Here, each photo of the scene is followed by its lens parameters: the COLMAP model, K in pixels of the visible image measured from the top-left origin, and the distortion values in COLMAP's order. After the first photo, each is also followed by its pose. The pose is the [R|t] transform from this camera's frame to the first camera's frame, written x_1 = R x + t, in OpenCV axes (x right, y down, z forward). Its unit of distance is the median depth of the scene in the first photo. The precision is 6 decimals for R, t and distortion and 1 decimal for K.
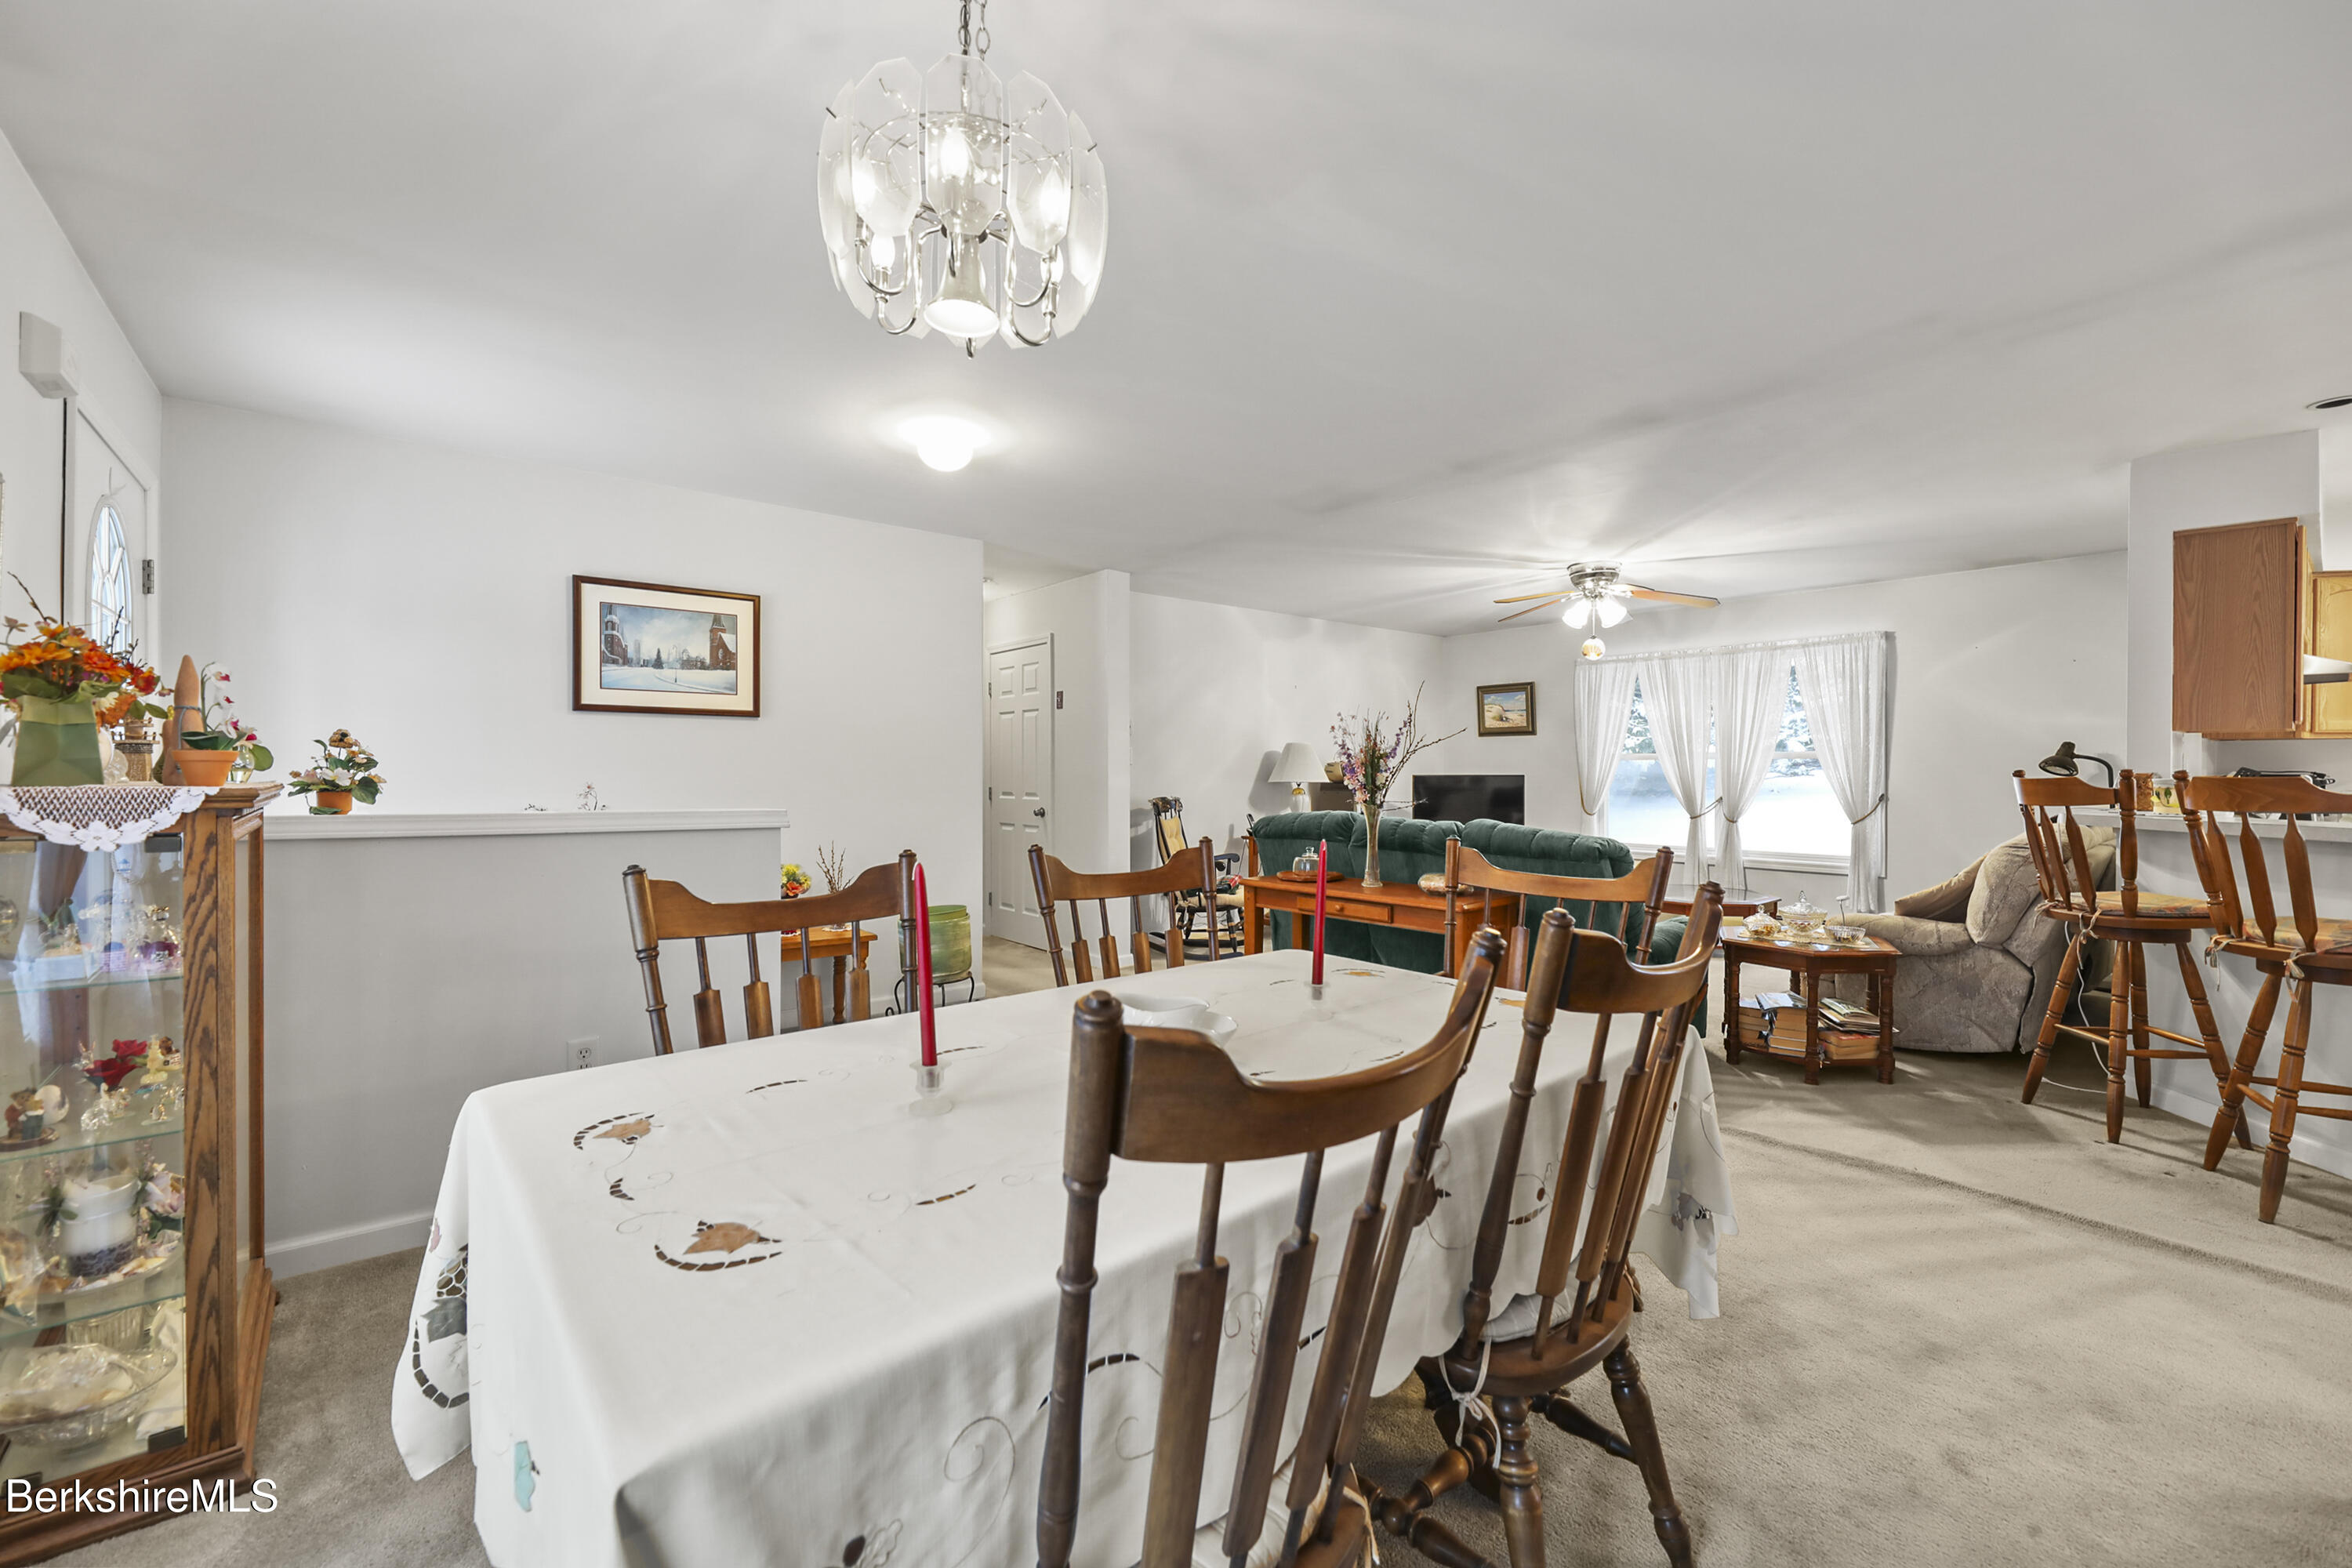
lens RADIAL K [[942.4, 0, 1159.3], [0, 942.4, 775.6], [0, 0, 1]] dist [0.001590, 0.000131]
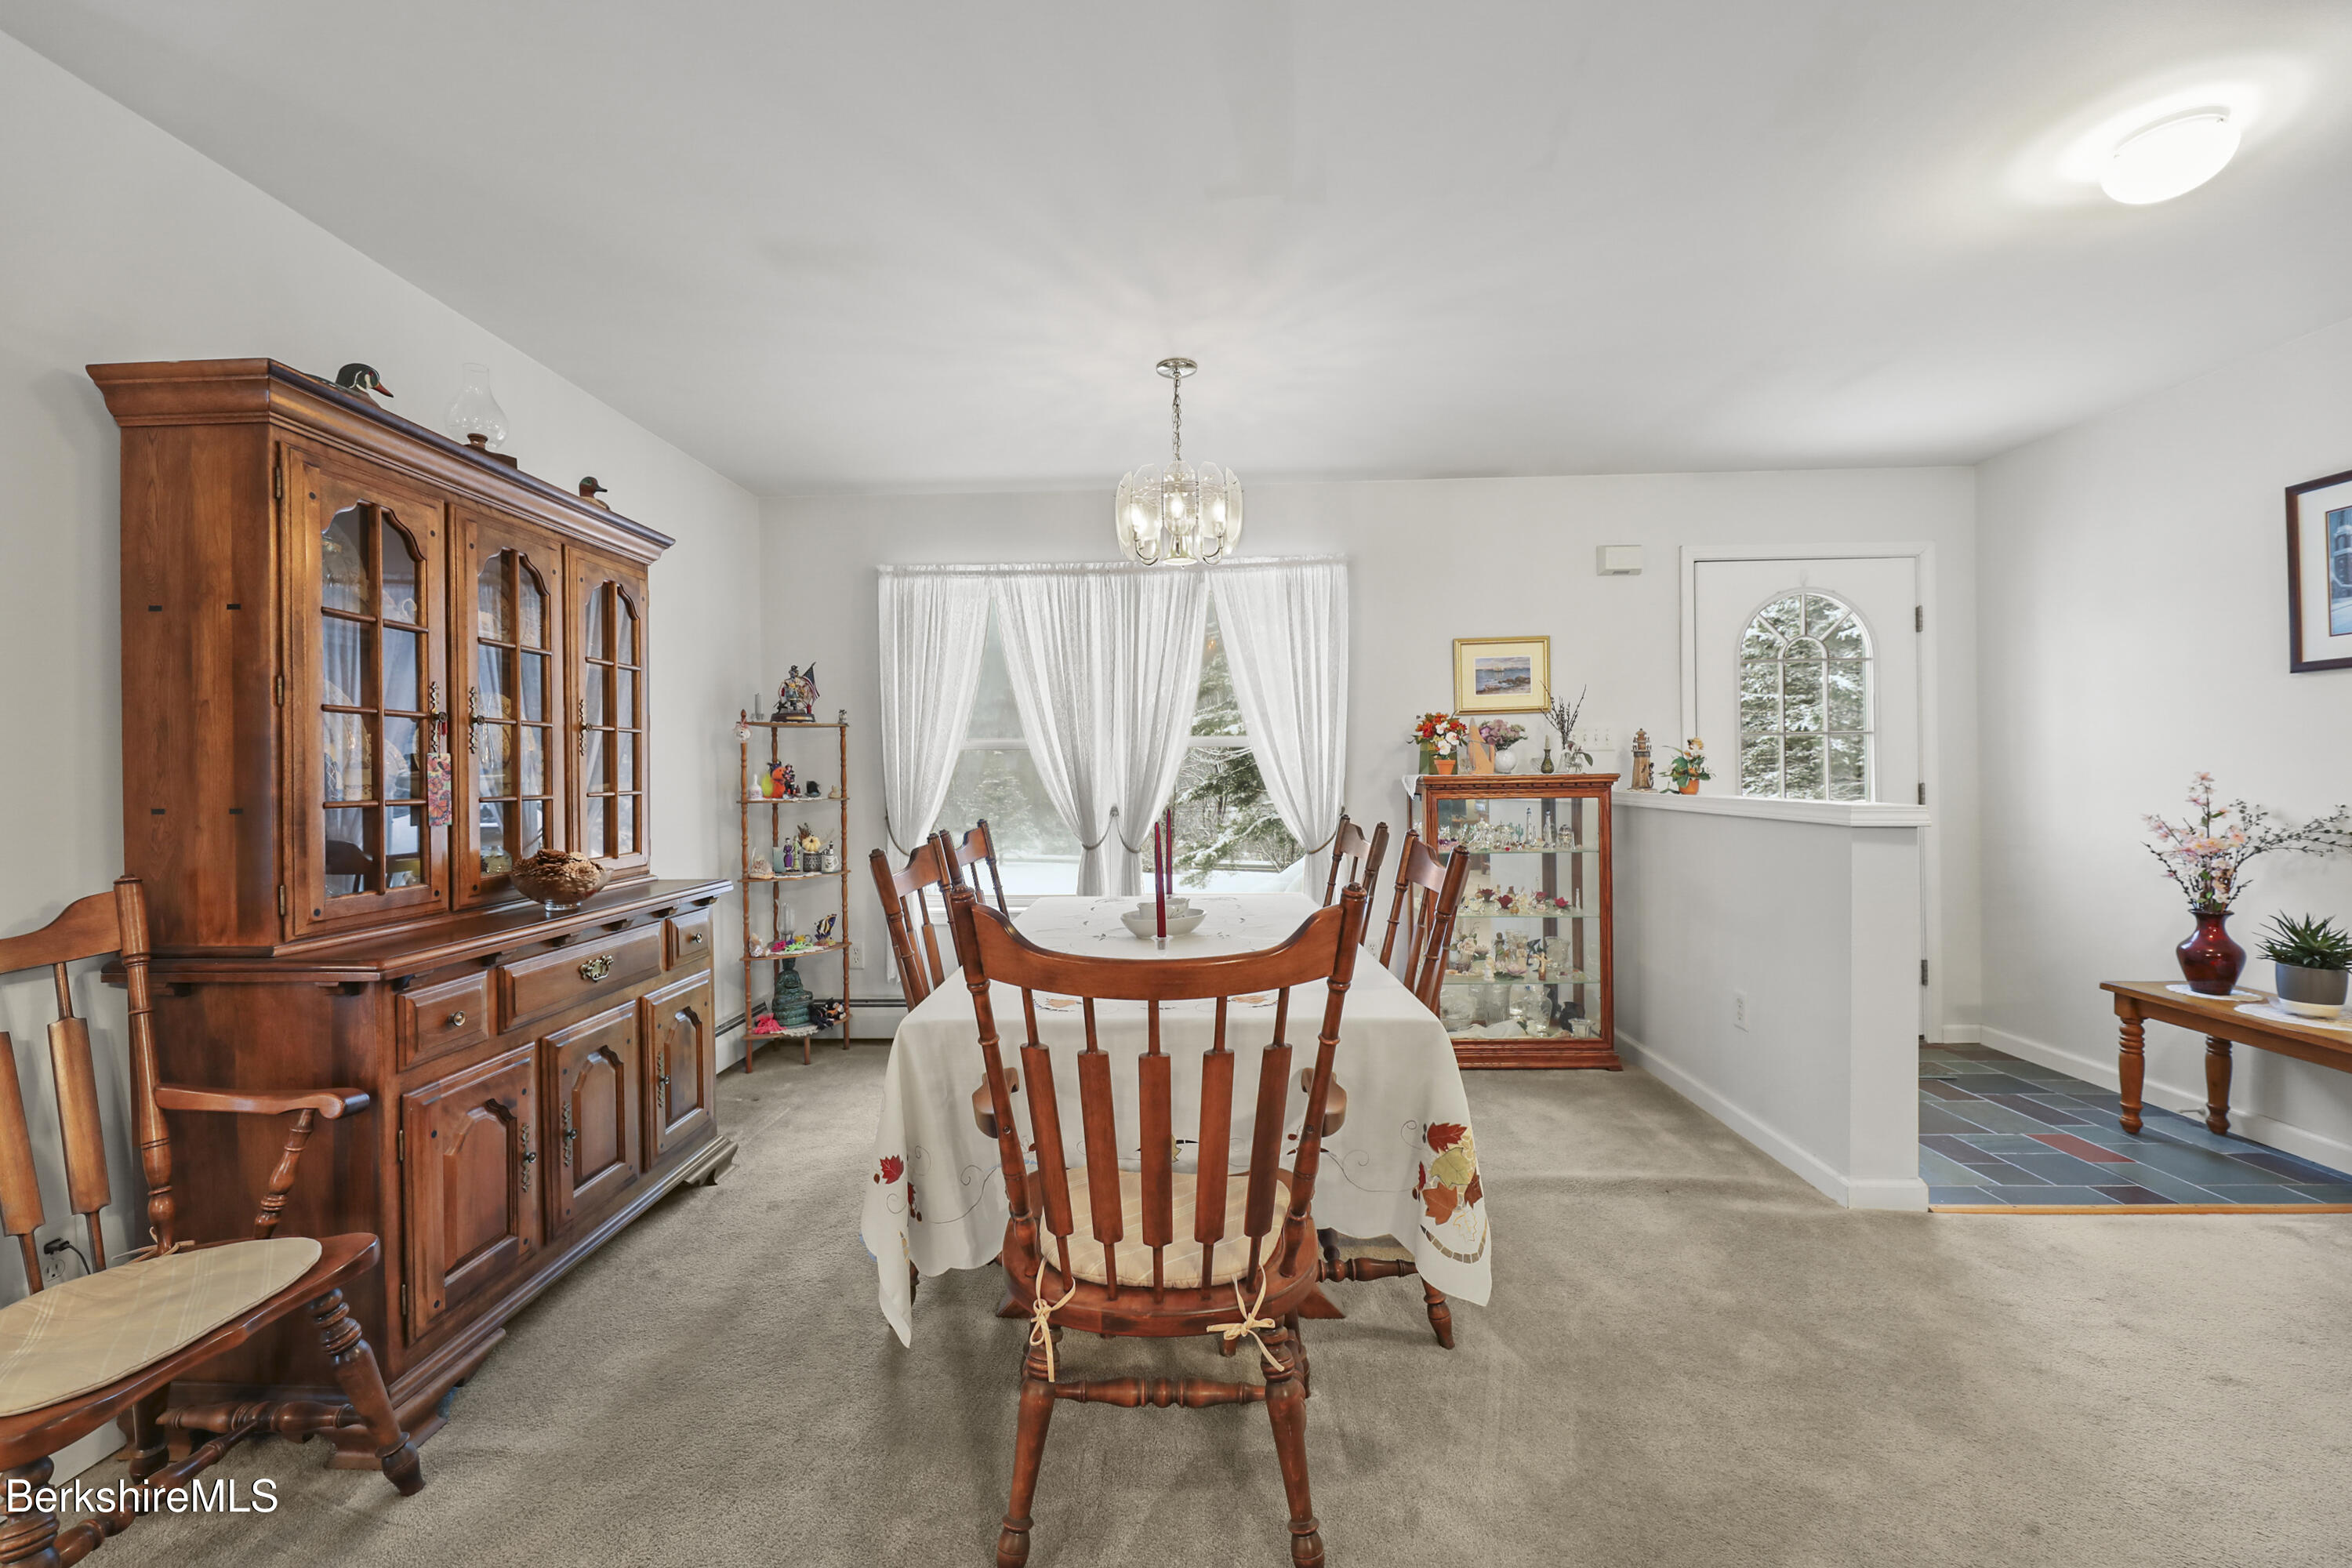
lens RADIAL K [[948.2, 0, 1160.7], [0, 948.2, 783.5], [0, 0, 1]] dist [0.001210, -0.003141]
pose [[-0.663274, 0.010120, -0.748308, 0.457211], [0.008627, 0.999946, 0.005877, 0.004281], [0.748327, -0.002557, -0.663325, 0.750167]]
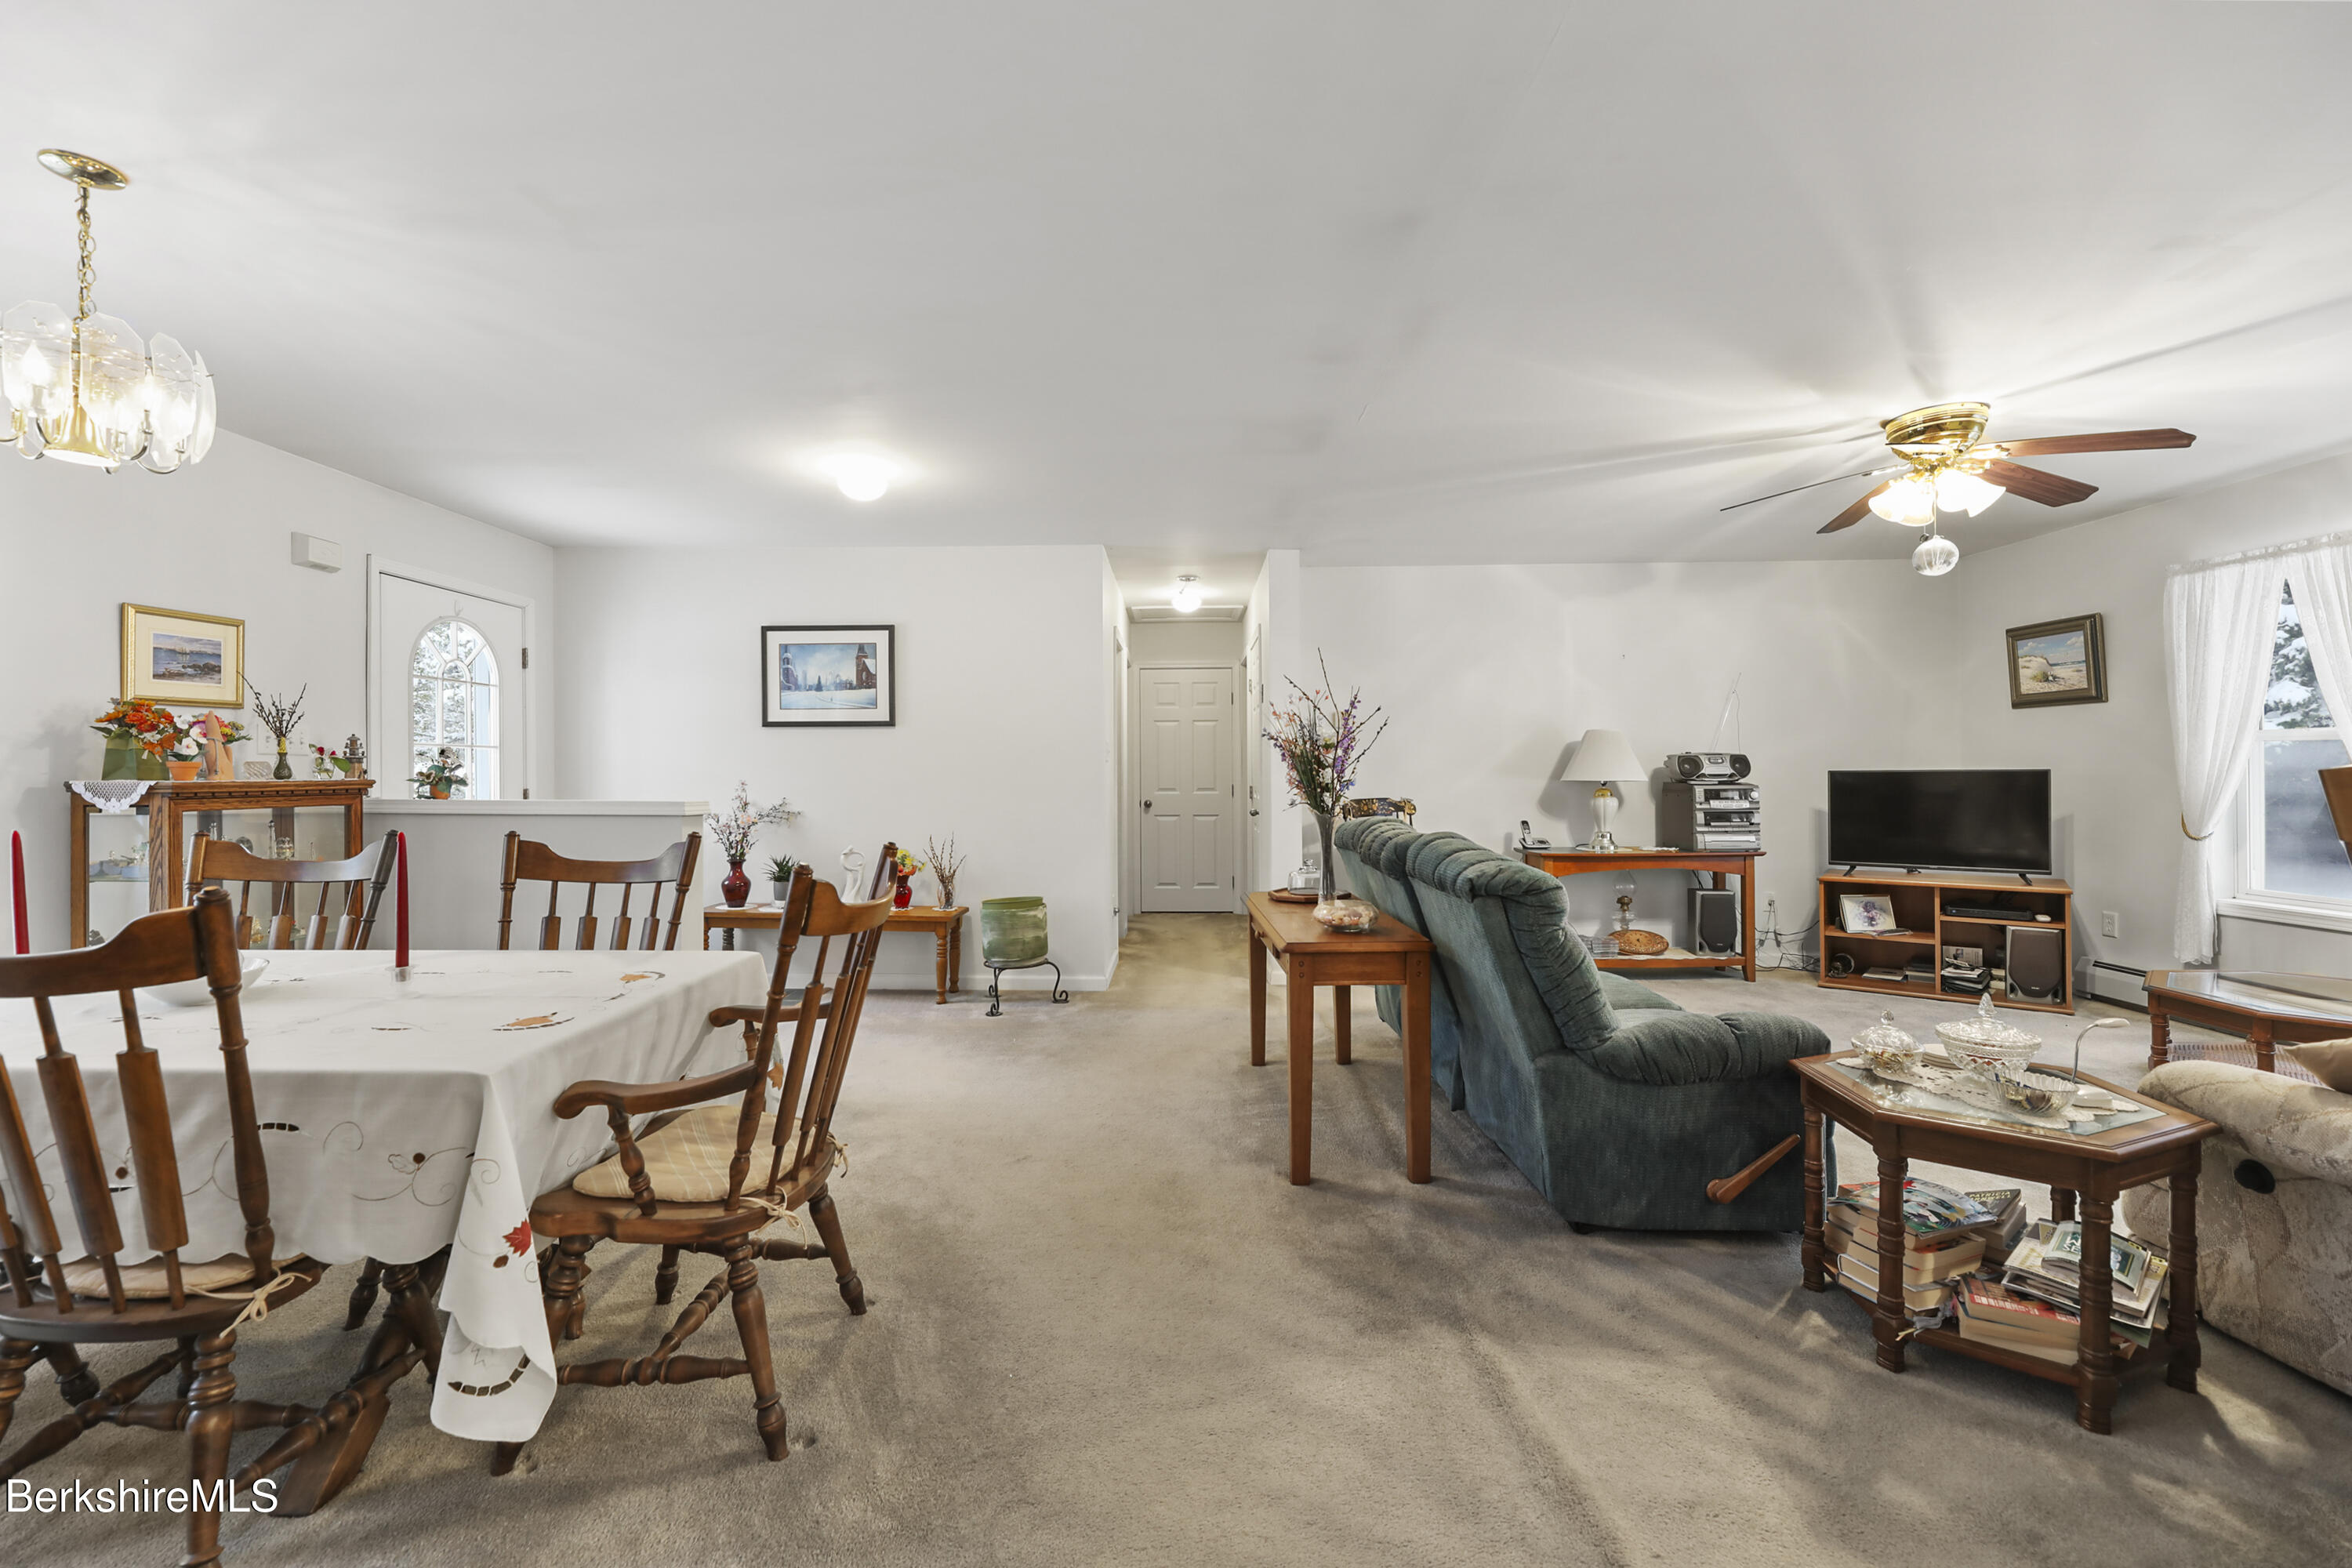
lens RADIAL K [[949.8, 0, 1155.3], [0, 949.8, 773.1], [0, 0, 1]] dist [0.001099, -0.003252]
pose [[0.761890, -0.004300, -0.647692, 0.620175], [0.003382, 0.999991, -0.002661, 0.002466], [0.647697, -0.000163, 0.761898, 0.297348]]
